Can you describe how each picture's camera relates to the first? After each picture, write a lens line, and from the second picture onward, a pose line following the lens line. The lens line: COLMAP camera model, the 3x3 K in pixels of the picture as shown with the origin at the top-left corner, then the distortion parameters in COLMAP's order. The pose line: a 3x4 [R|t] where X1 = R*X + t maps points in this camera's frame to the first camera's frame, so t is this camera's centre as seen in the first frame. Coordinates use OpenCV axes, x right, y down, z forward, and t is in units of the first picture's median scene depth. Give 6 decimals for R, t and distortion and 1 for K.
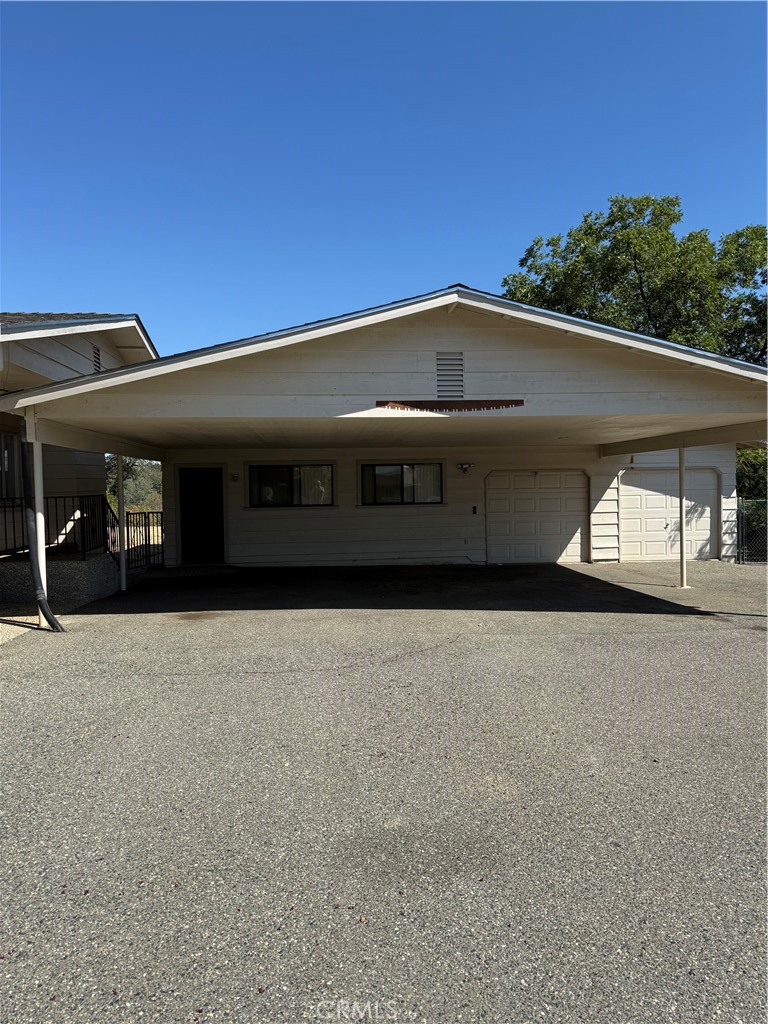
lens RADIAL K [[732.0, 0, 384.2], [0, 732.0, 505.9], [0, 0, 1]] dist [0.074526, -0.075126]
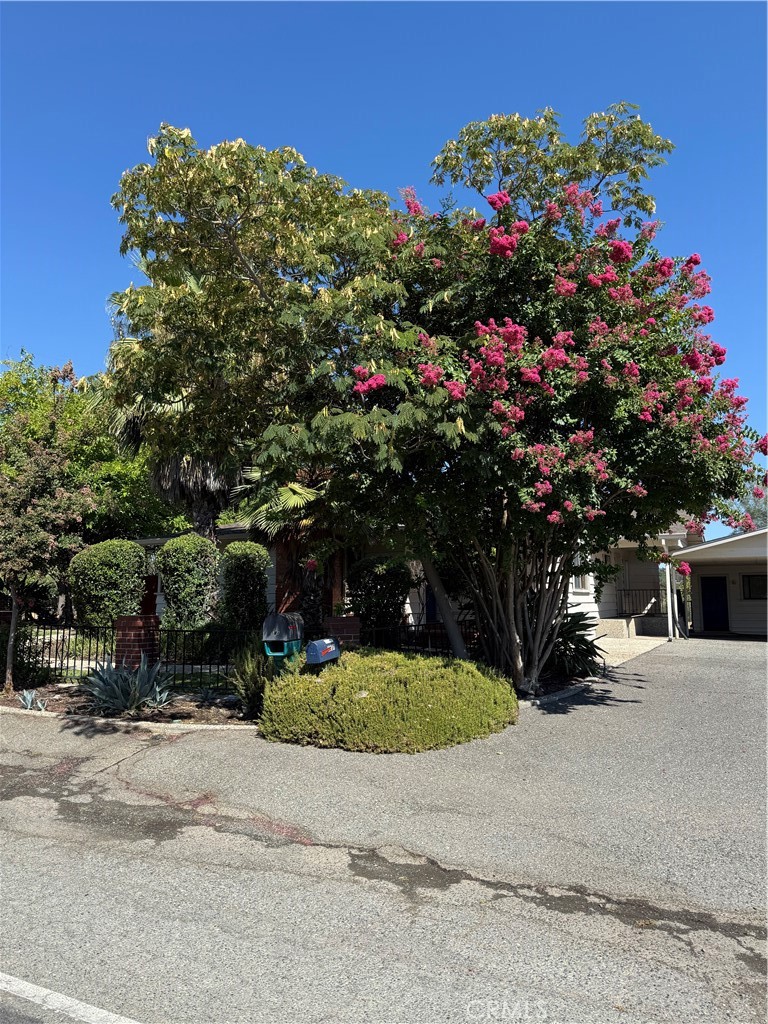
lens RADIAL K [[732.0, 0, 385.3], [0, 732.0, 506.7], [0, 0, 1]] dist [0.074526, -0.075126]
pose [[0.850635, -0.051148, -0.523264, 0.032367], [-0.025095, 0.990172, -0.137583, 0.054559], [0.525158, 0.130165, 0.840991, -1.115765]]
